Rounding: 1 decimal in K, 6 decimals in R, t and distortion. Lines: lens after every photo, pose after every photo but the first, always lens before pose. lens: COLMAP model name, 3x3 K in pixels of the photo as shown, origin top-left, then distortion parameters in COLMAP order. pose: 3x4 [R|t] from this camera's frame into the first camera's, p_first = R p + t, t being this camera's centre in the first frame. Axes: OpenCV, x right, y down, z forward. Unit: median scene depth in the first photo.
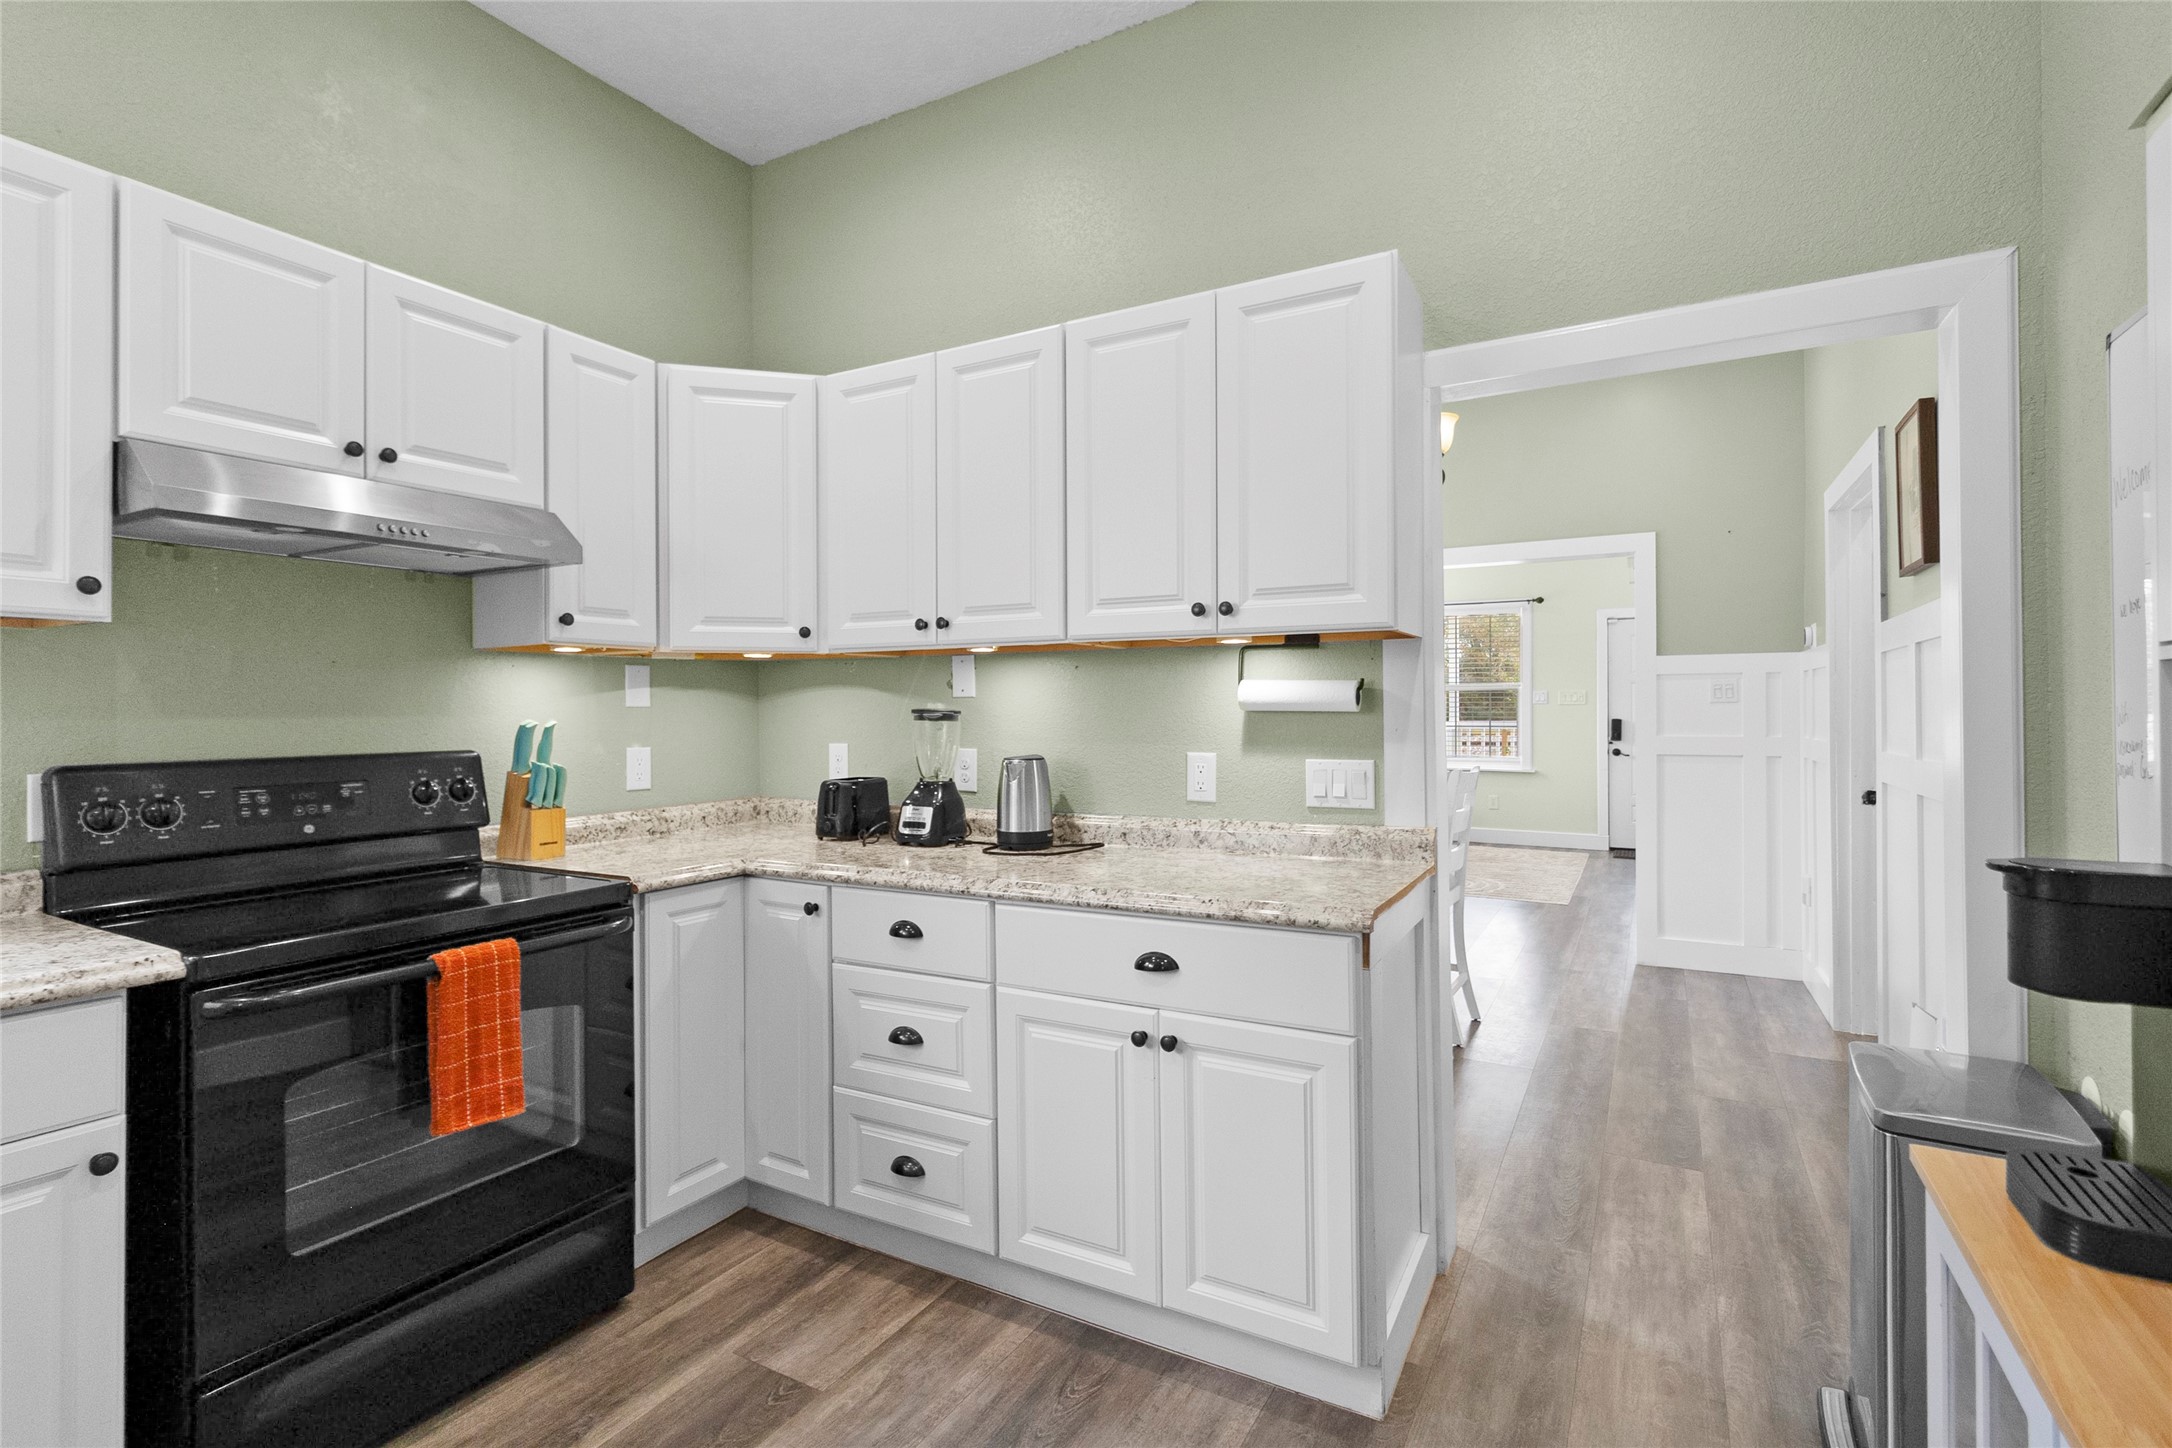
lens RADIAL K [[1004.5, 0, 1077.9], [0, 1004.5, 711.0], [0, 0, 1]] dist [-0.001813, 0.003299]
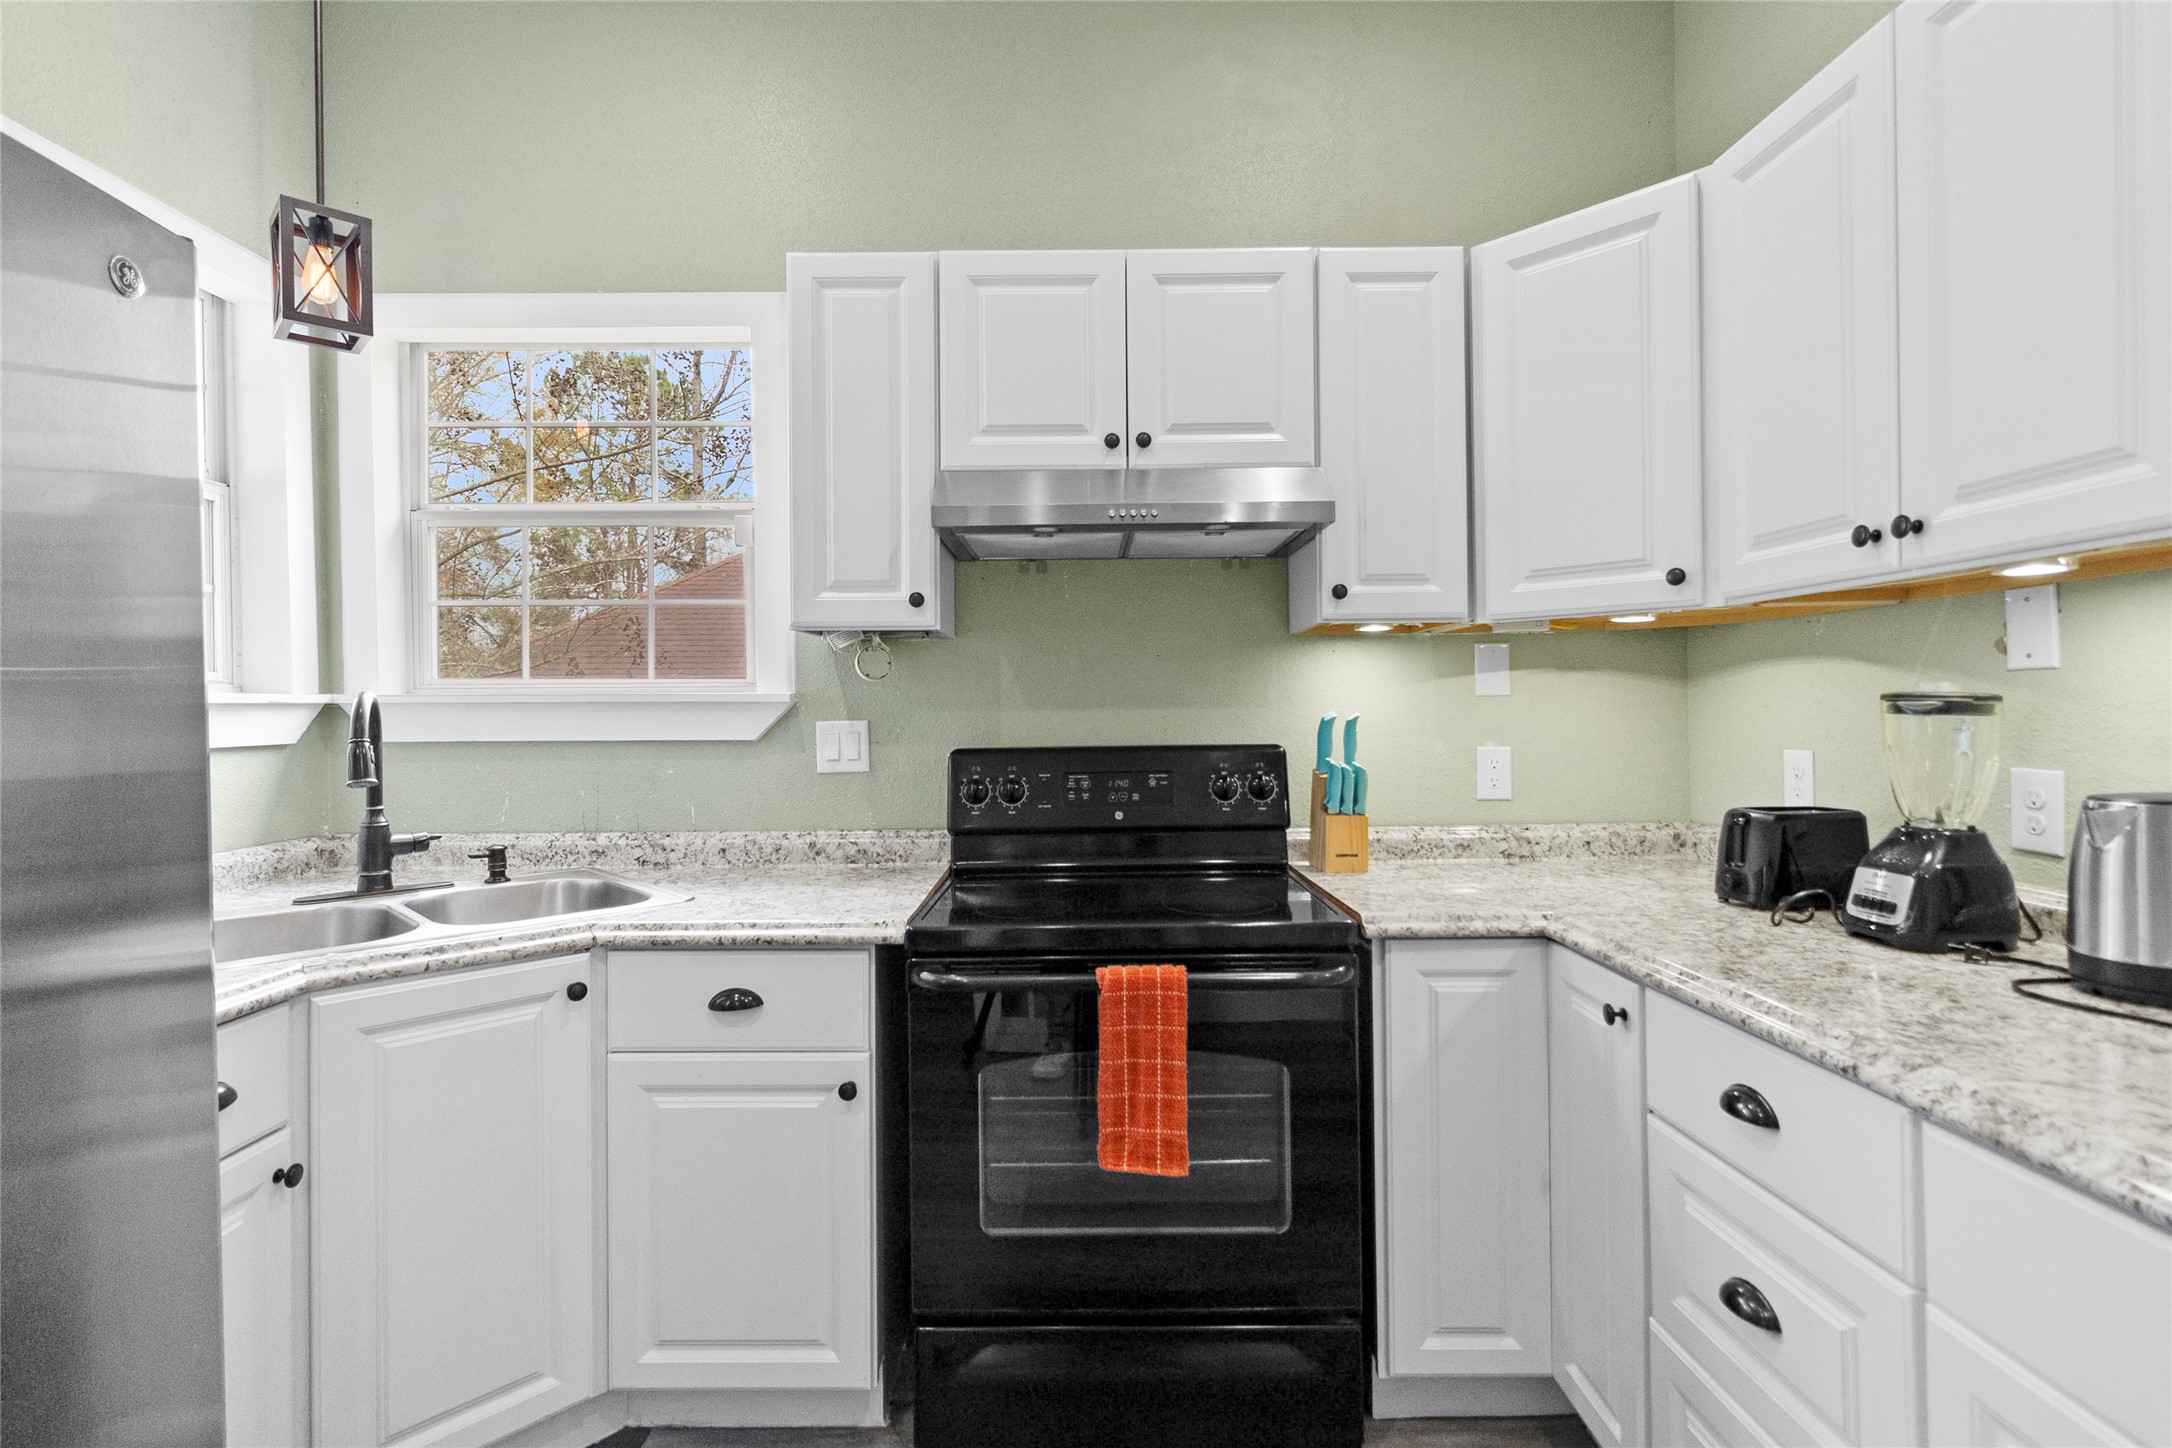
lens RADIAL K [[1004.5, 0, 1078.7], [0, 1004.5, 706.7], [0, 0, 1]] dist [-0.001813, 0.003299]
pose [[0.497912, -0.000995, -0.867227, 0.116978], [0.007516, 0.999967, 0.003167, 0.000406], [0.867195, -0.008095, 0.497903, 0.423245]]
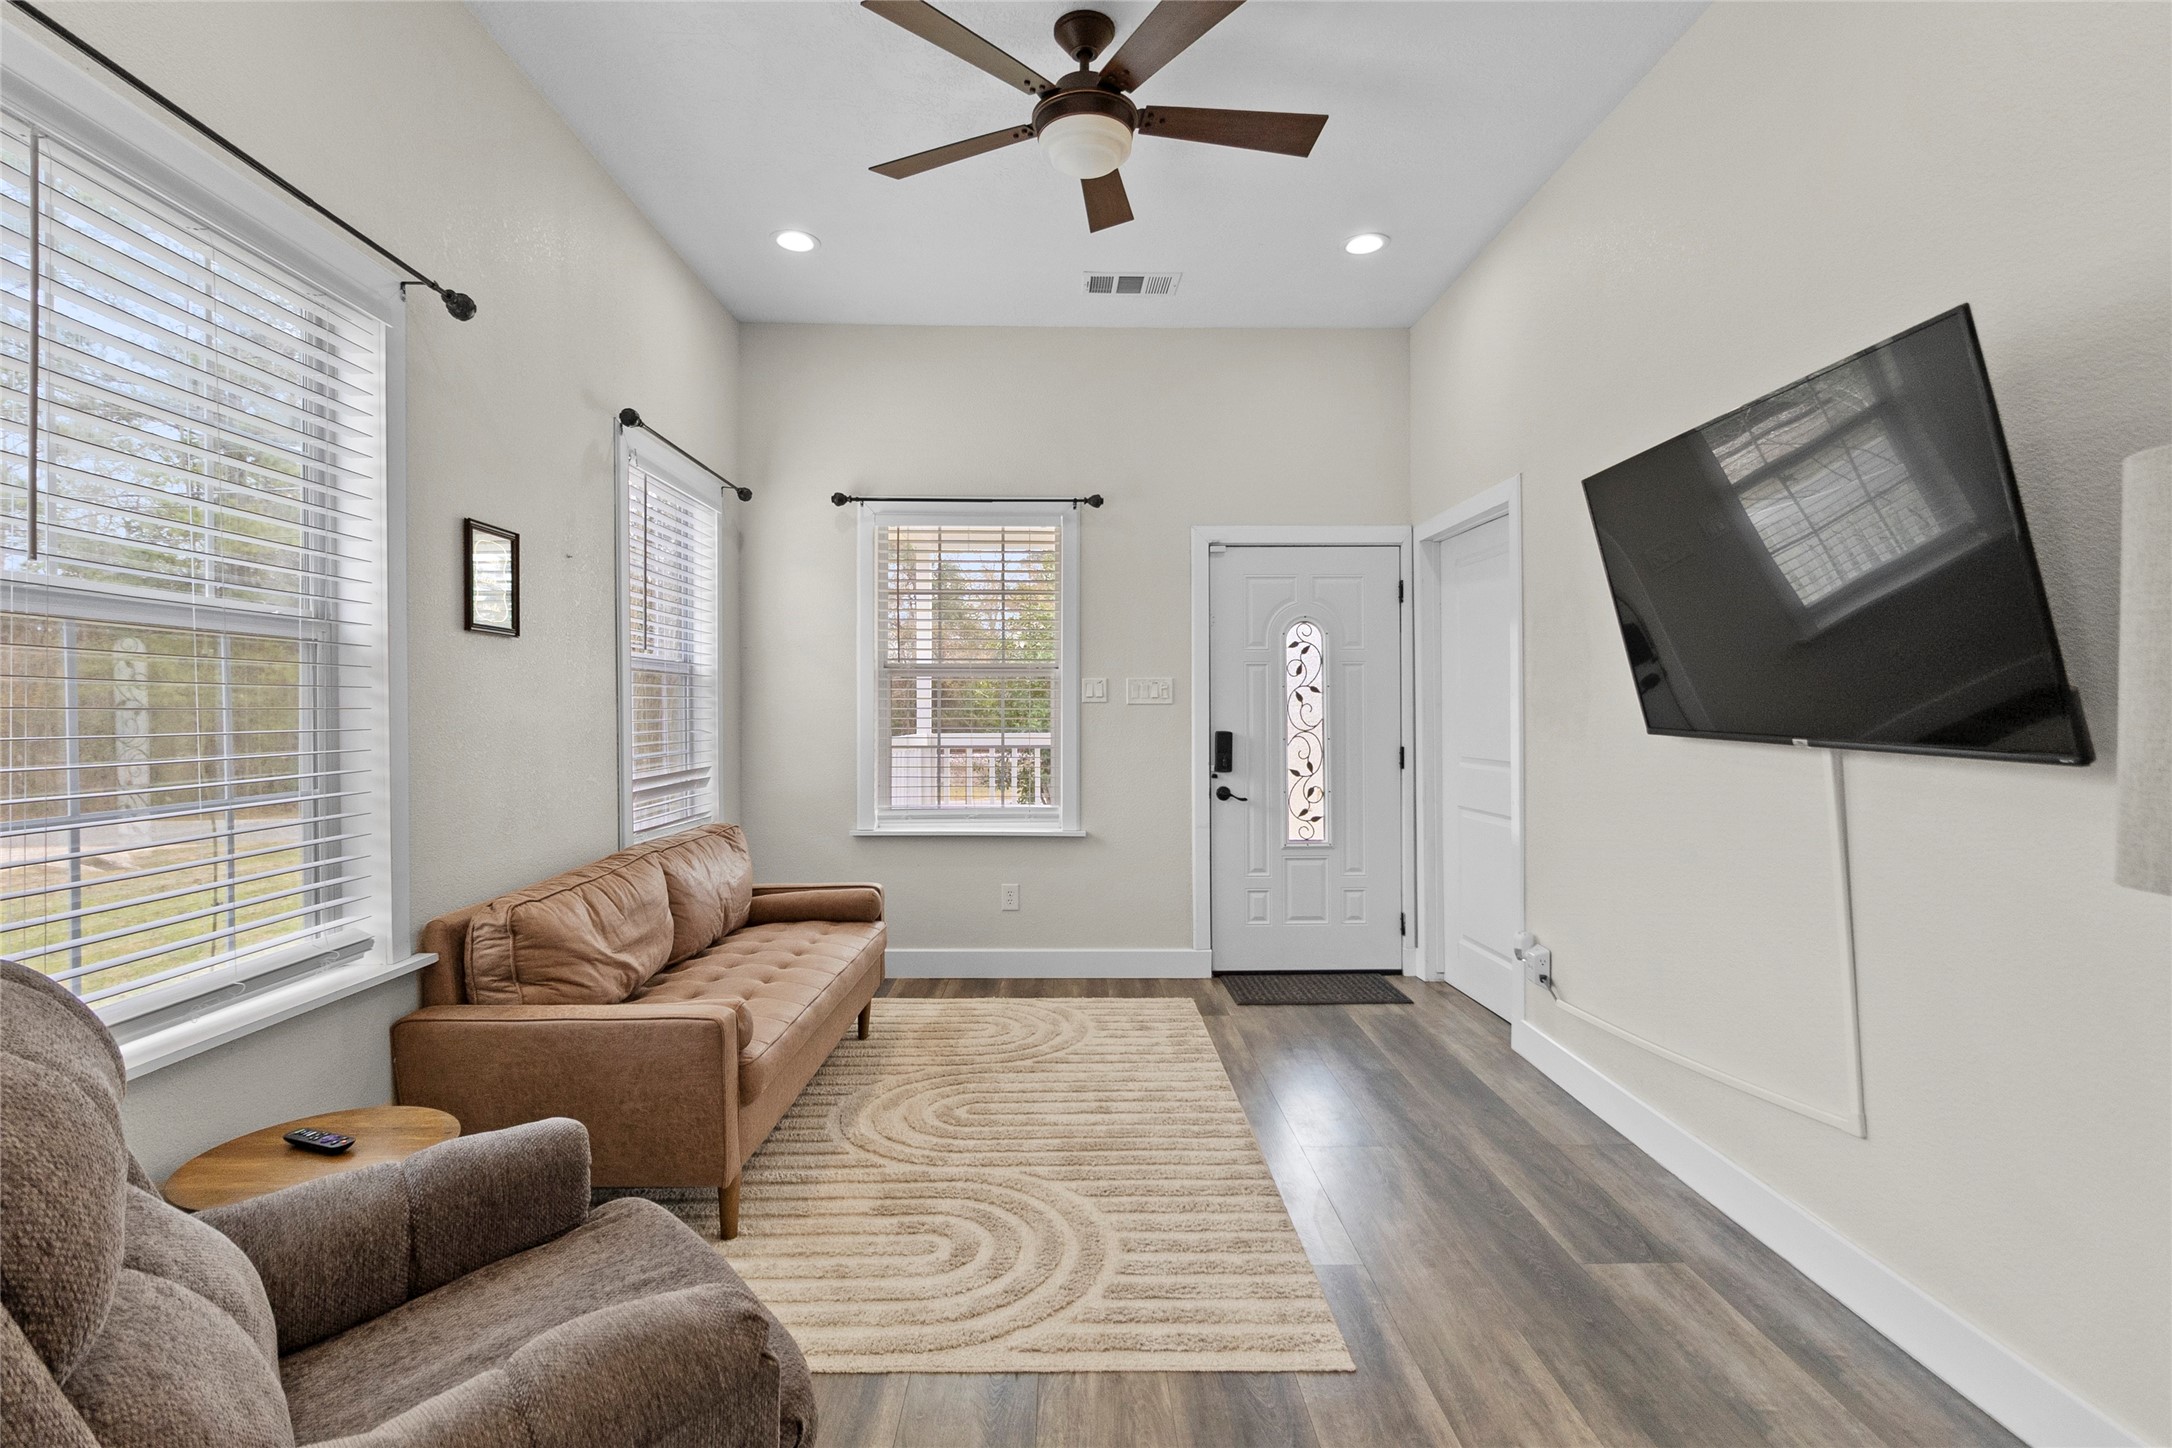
lens RADIAL K [[1004.5, 0, 1081.0], [0, 1004.5, 707.6], [0, 0, 1]] dist [-0.001813, 0.003299]
pose [[0.857950, 0.005126, 0.513708, 0.056489], [-0.000506, 0.999958, -0.009132, 0.000015], [-0.513733, 0.007574, 0.857917, 0.167817]]
